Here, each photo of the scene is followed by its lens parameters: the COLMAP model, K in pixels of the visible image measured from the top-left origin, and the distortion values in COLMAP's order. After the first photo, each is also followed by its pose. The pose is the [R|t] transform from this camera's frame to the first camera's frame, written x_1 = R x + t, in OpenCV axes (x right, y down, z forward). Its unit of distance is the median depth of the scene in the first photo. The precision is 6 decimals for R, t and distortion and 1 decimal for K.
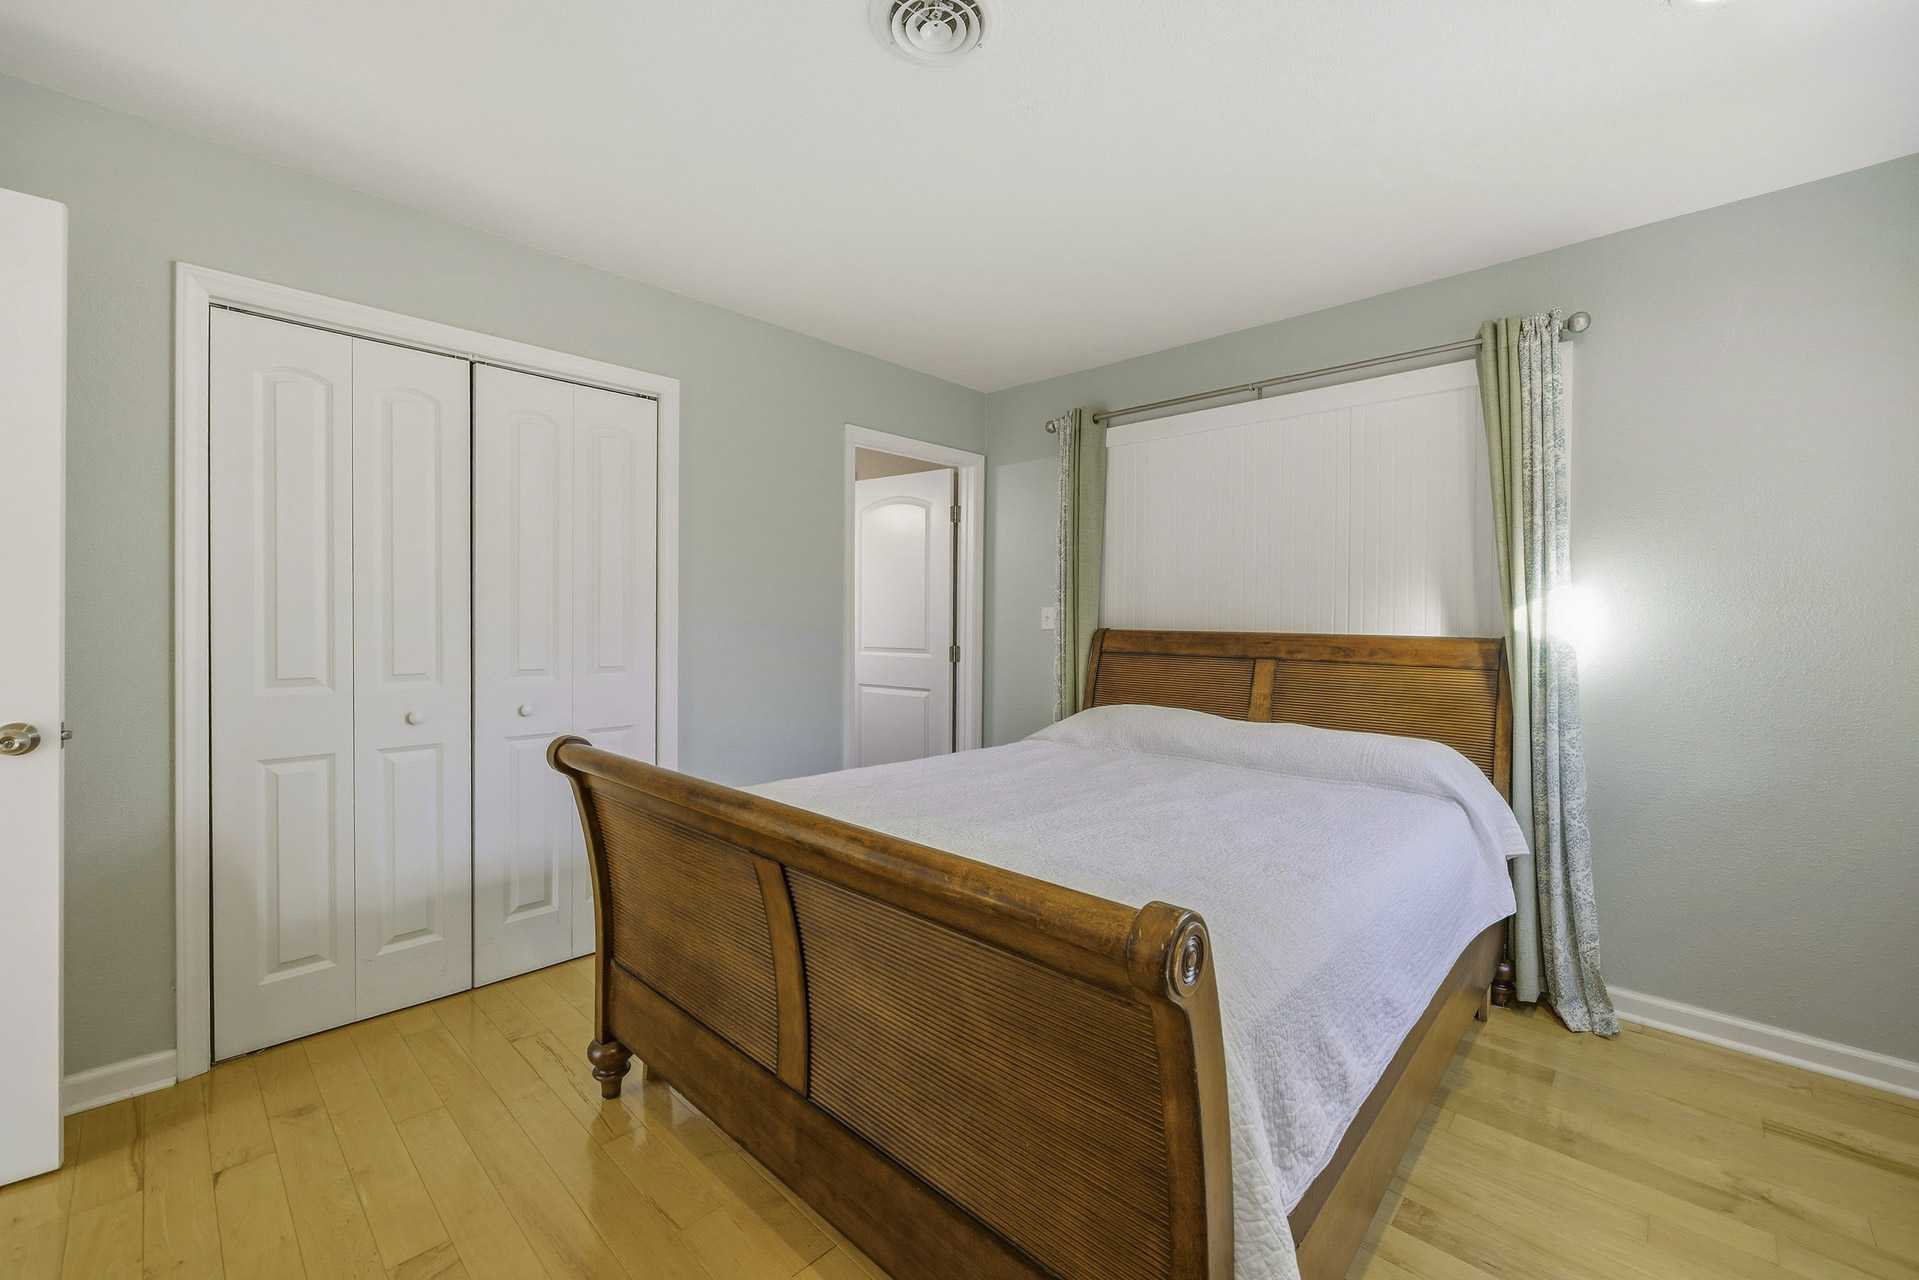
lens RADIAL K [[782.1, 0, 959.5], [0, 782.1, 640.0], [0, 0, 1]] dist [-0.000255, 0.000002]
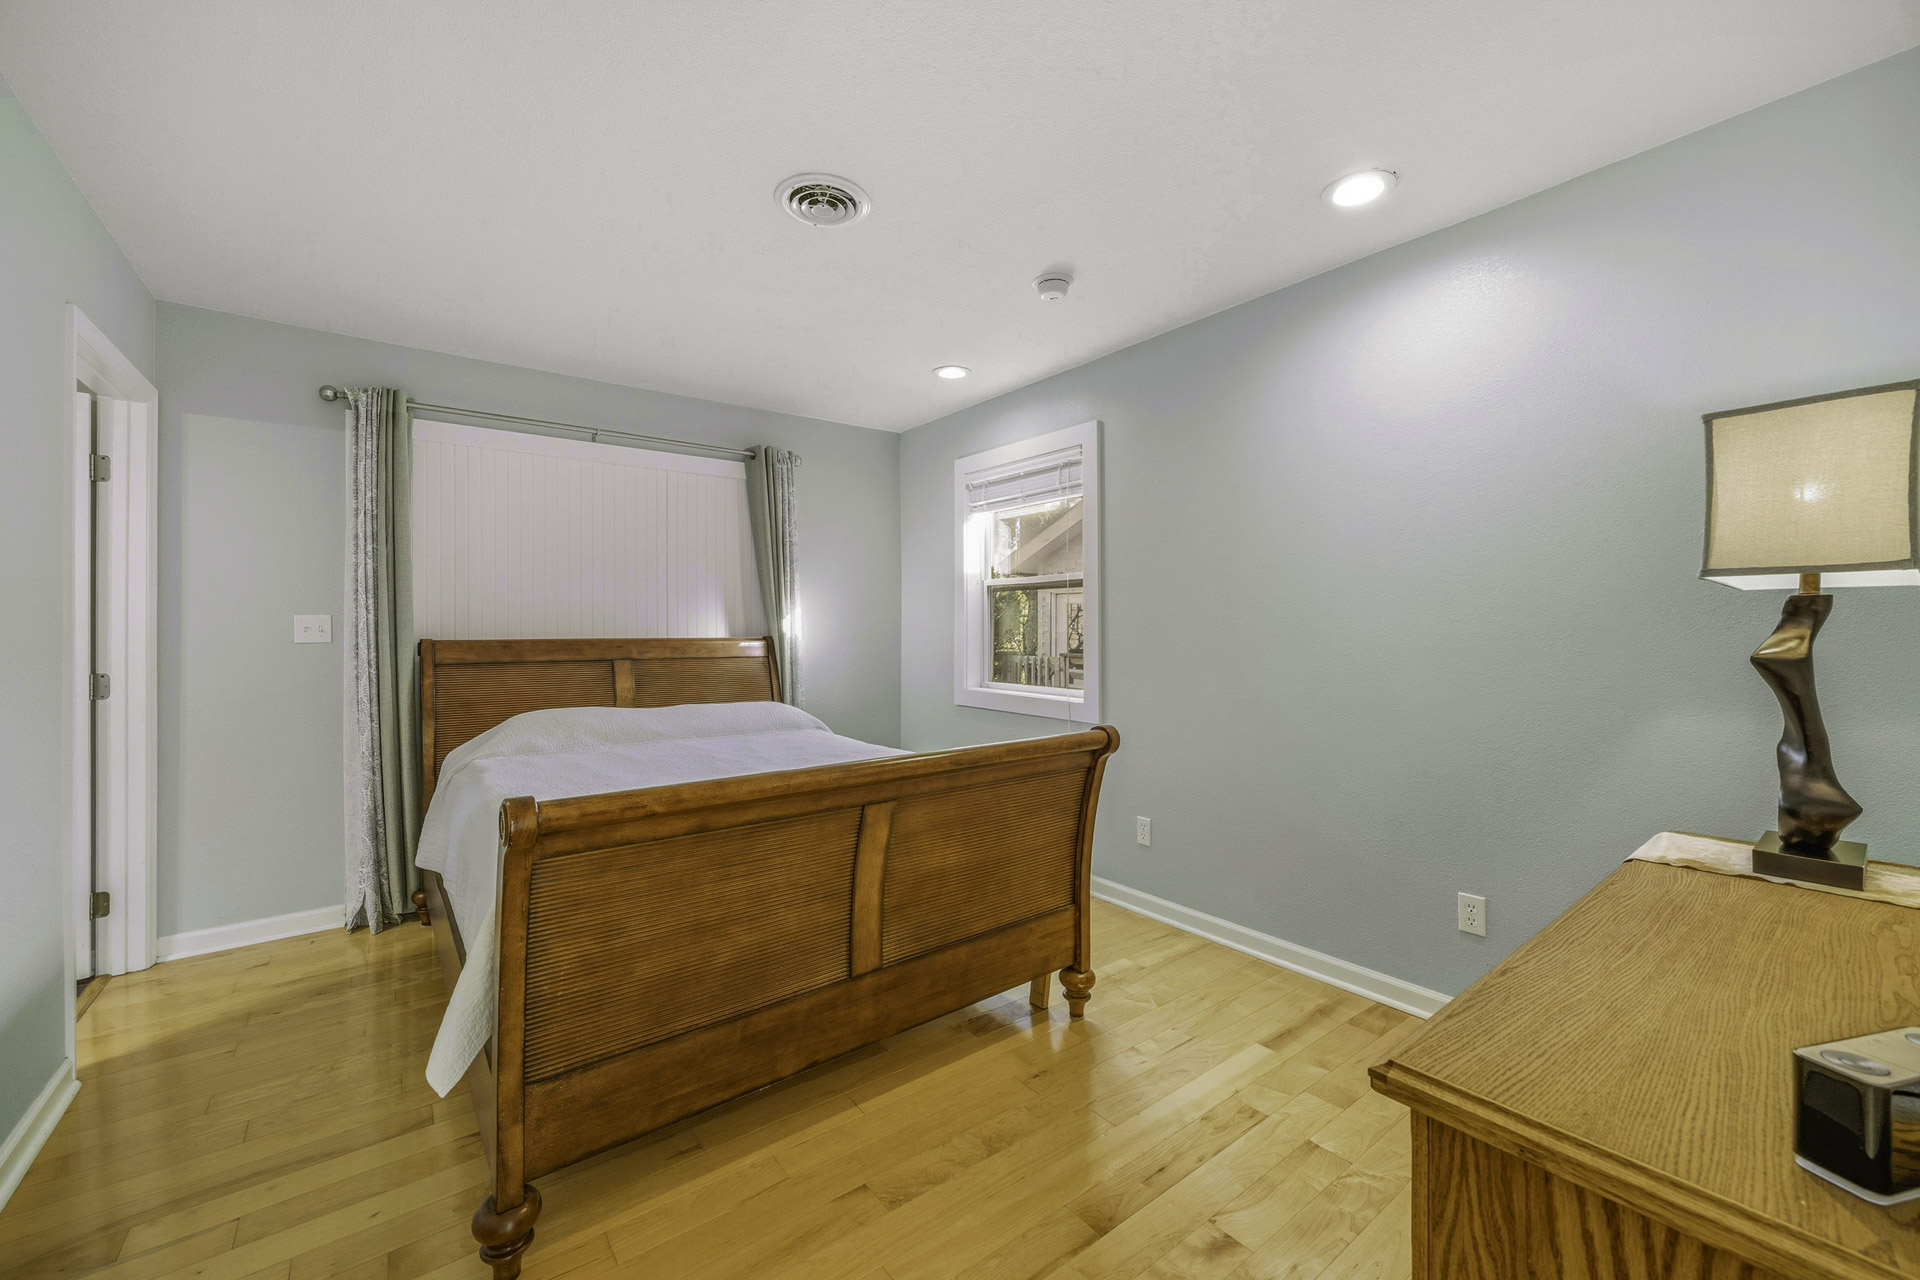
lens RADIAL K [[754.0, 0, 956.5], [0, 754.0, 652.3], [0, 0, 1]] dist [-0.000379, 0.000078]
pose [[0.149072, -0.045673, 0.987771, -0.686580], [0.029872, 0.998685, 0.041670, -0.020386], [-0.988375, 0.023295, 0.150240, 0.291346]]
